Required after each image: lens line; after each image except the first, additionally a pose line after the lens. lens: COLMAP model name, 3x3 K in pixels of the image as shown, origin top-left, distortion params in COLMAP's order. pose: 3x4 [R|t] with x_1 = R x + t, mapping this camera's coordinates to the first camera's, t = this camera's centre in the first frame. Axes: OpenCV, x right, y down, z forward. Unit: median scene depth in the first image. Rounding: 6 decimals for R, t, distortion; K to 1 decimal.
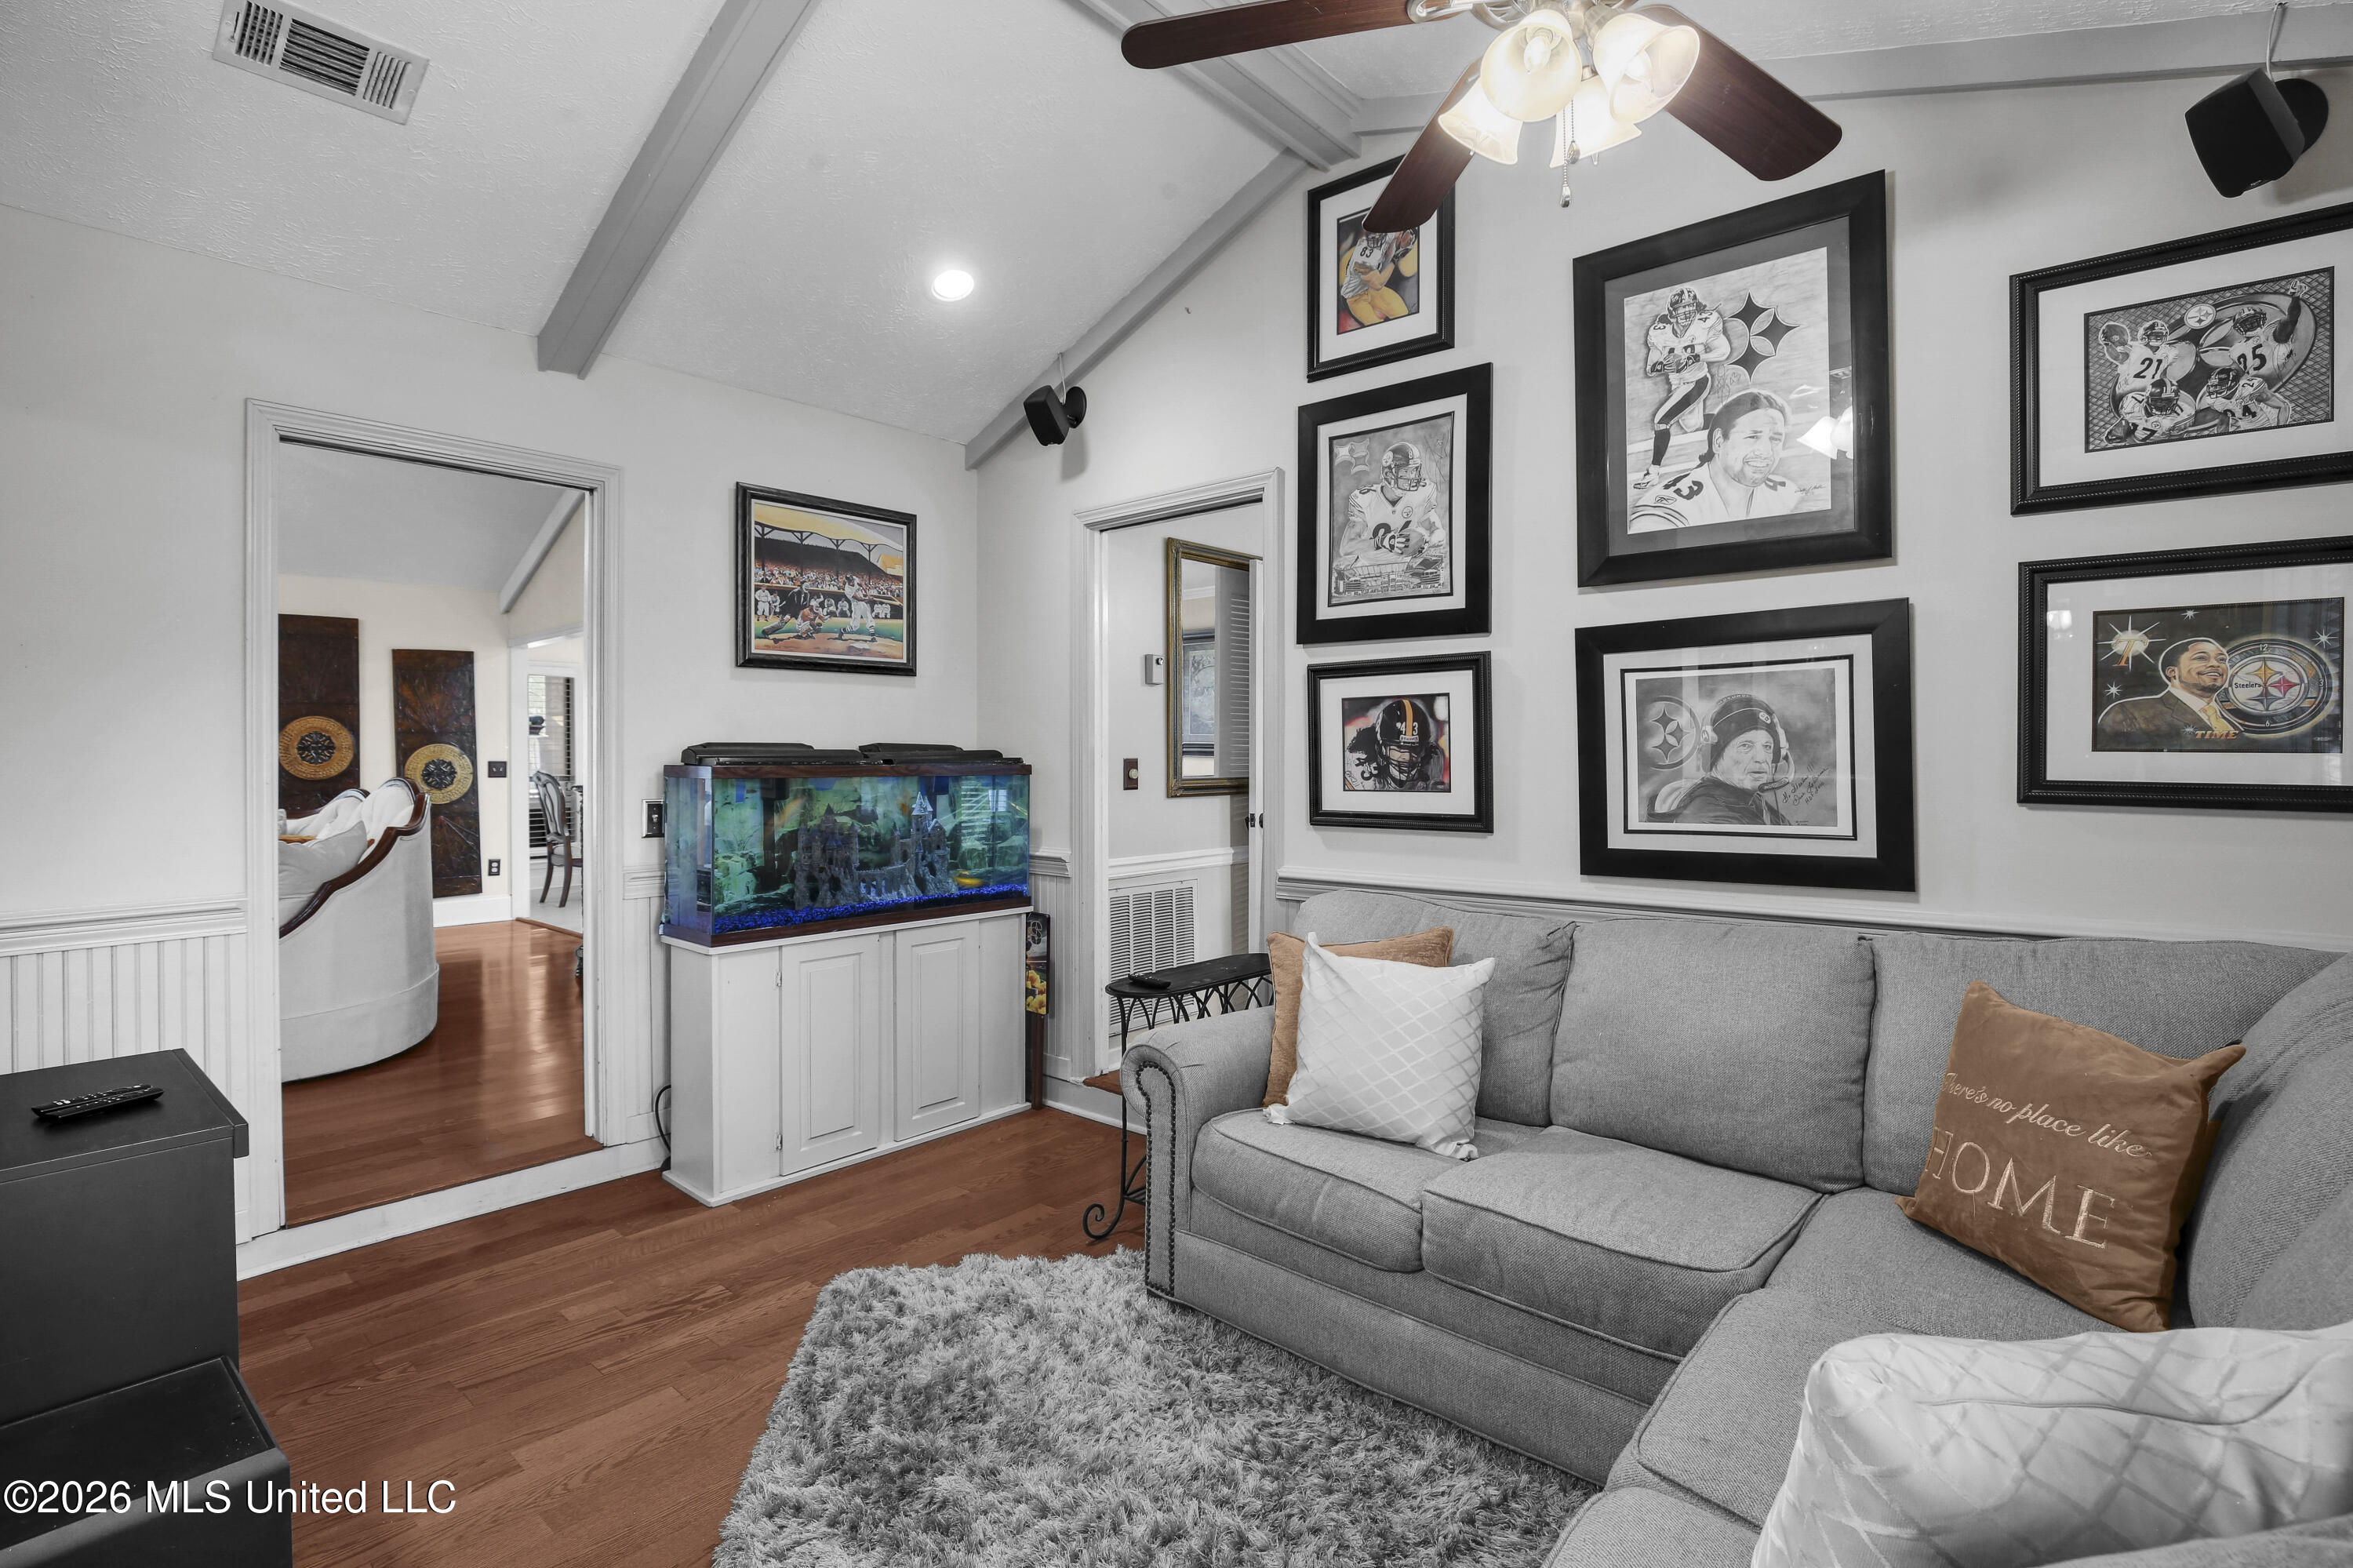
lens RADIAL K [[1107.7, 0, 1166.9], [0, 1107.7, 778.8], [0, 0, 1]] dist [-0.010834, -0.000424]
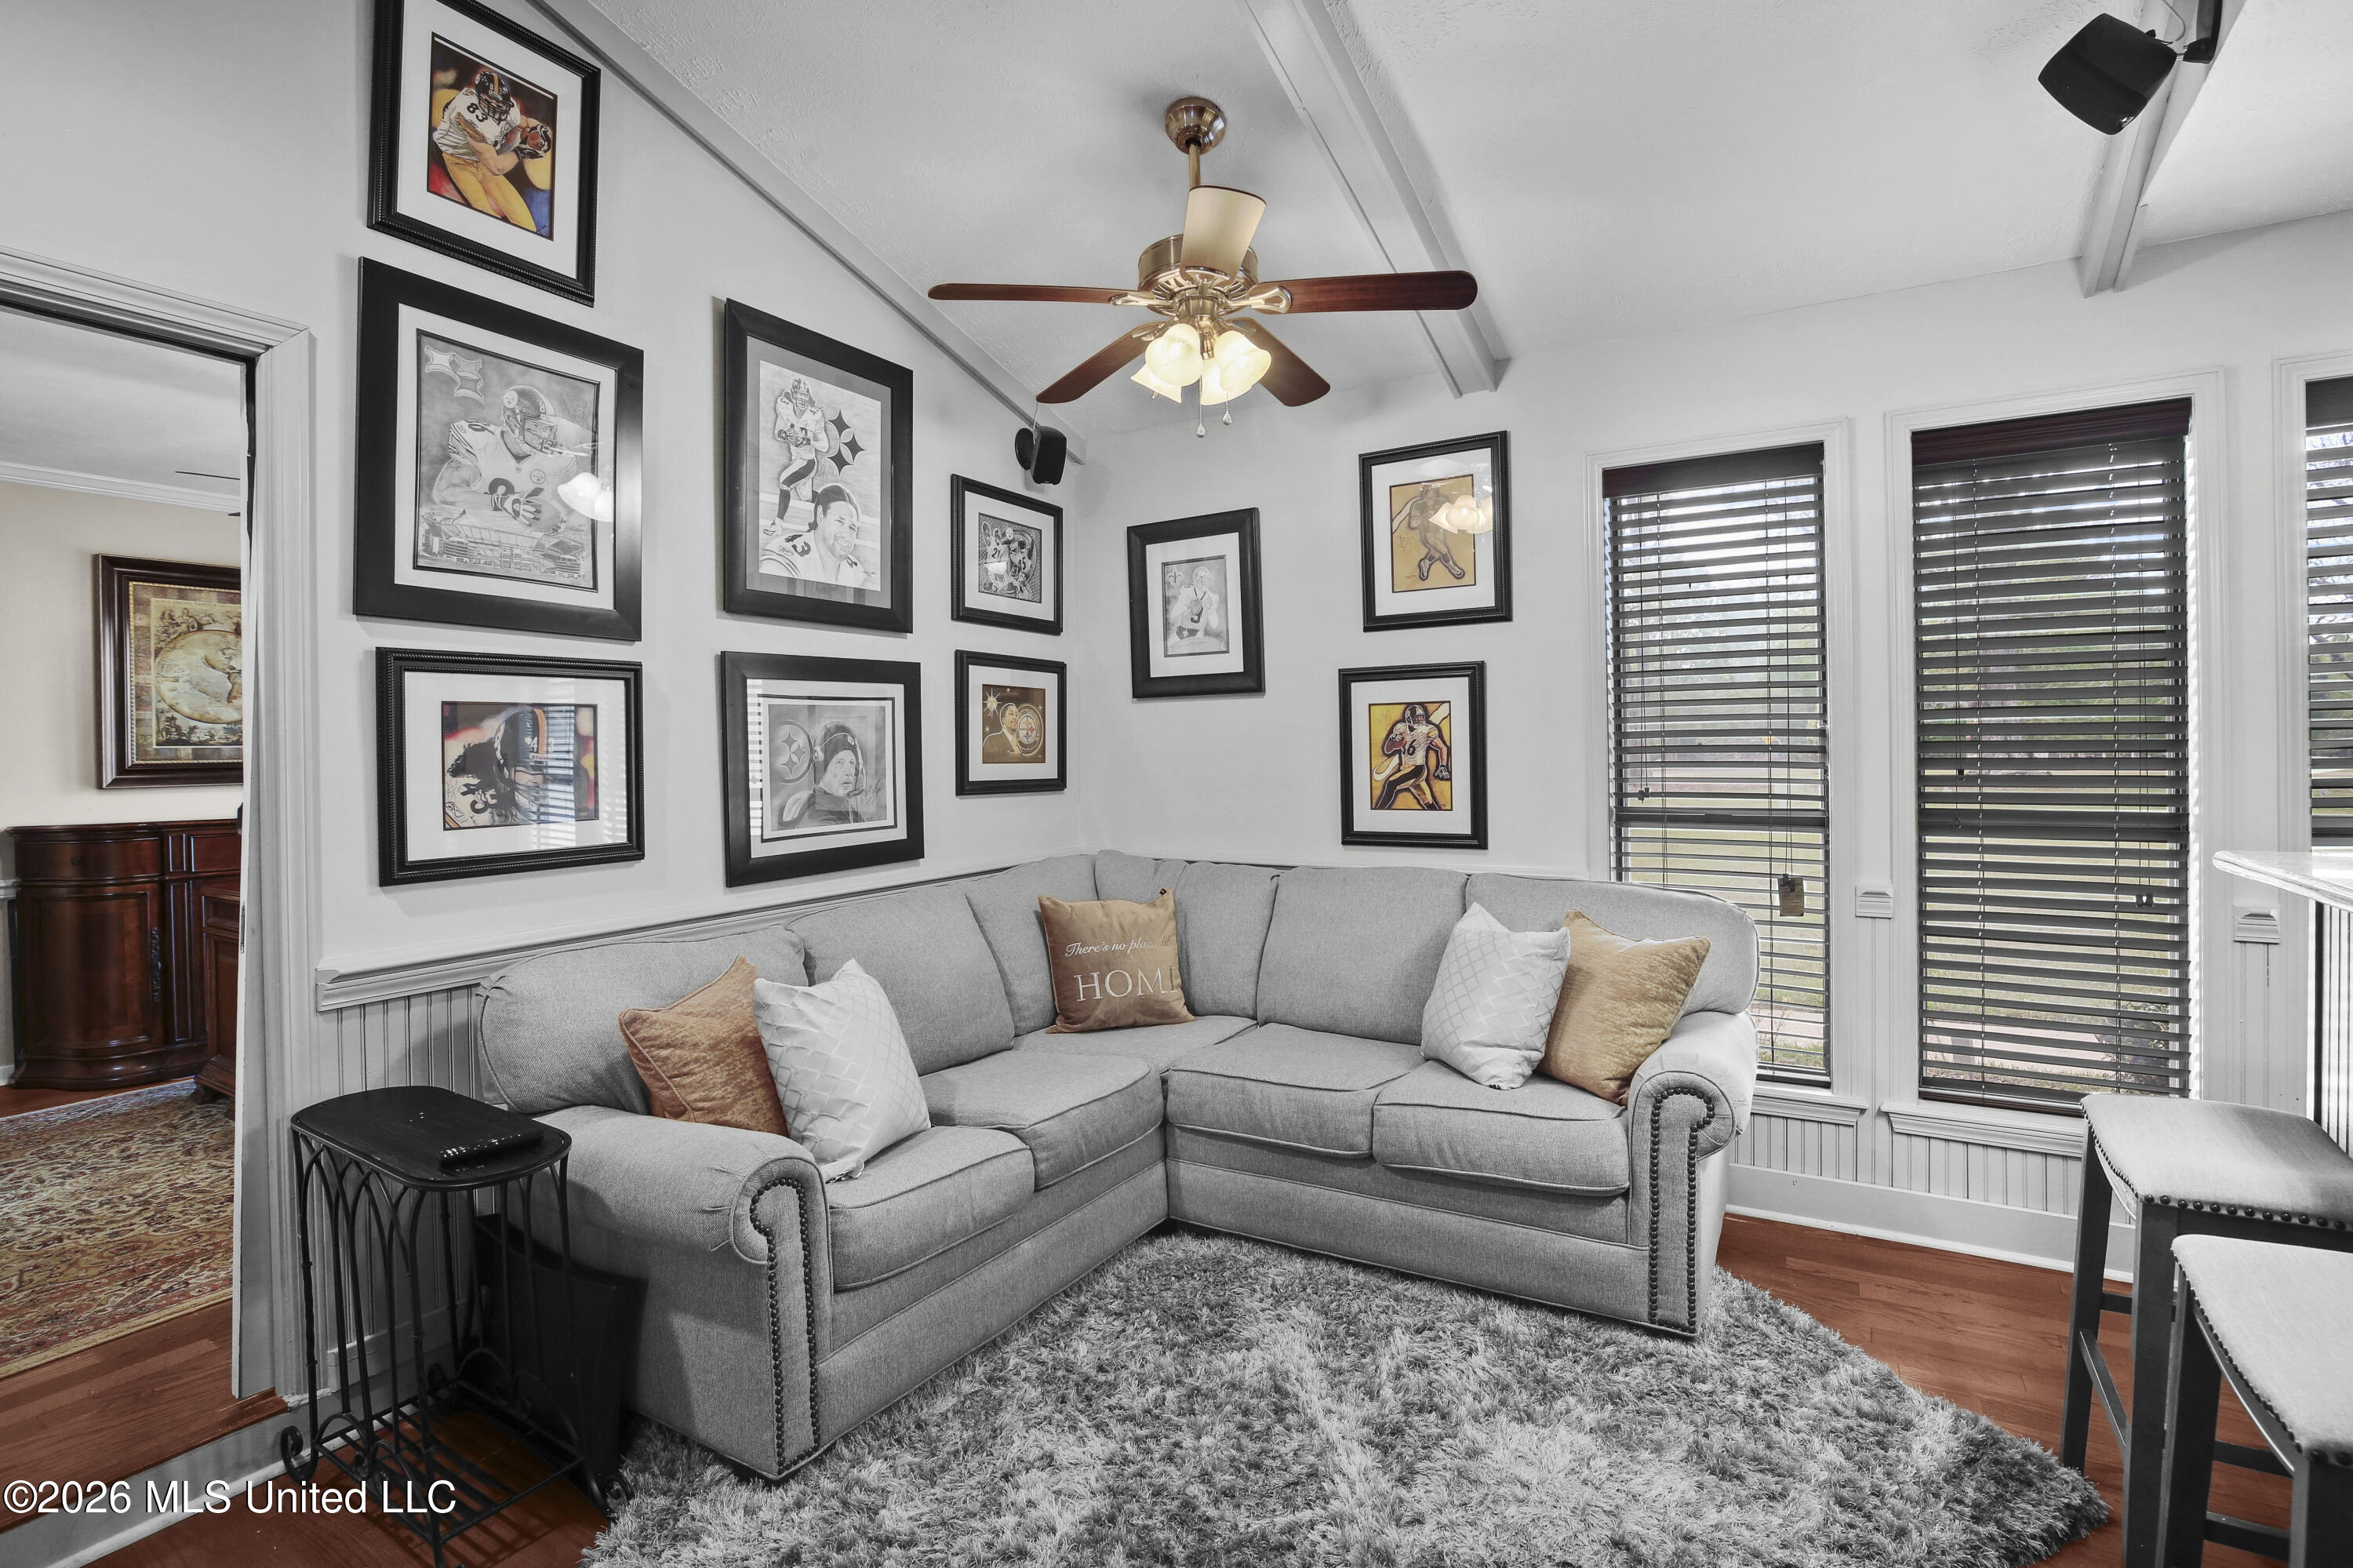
lens RADIAL K [[1107.7, 0, 1166.9], [0, 1107.7, 778.8], [0, 0, 1]] dist [-0.010834, -0.000424]
pose [[-0.156468, -0.019343, 0.987494, -0.747549], [0.038041, 0.998948, 0.025595, -0.027729], [-0.986950, 0.041570, -0.155567, 0.781541]]
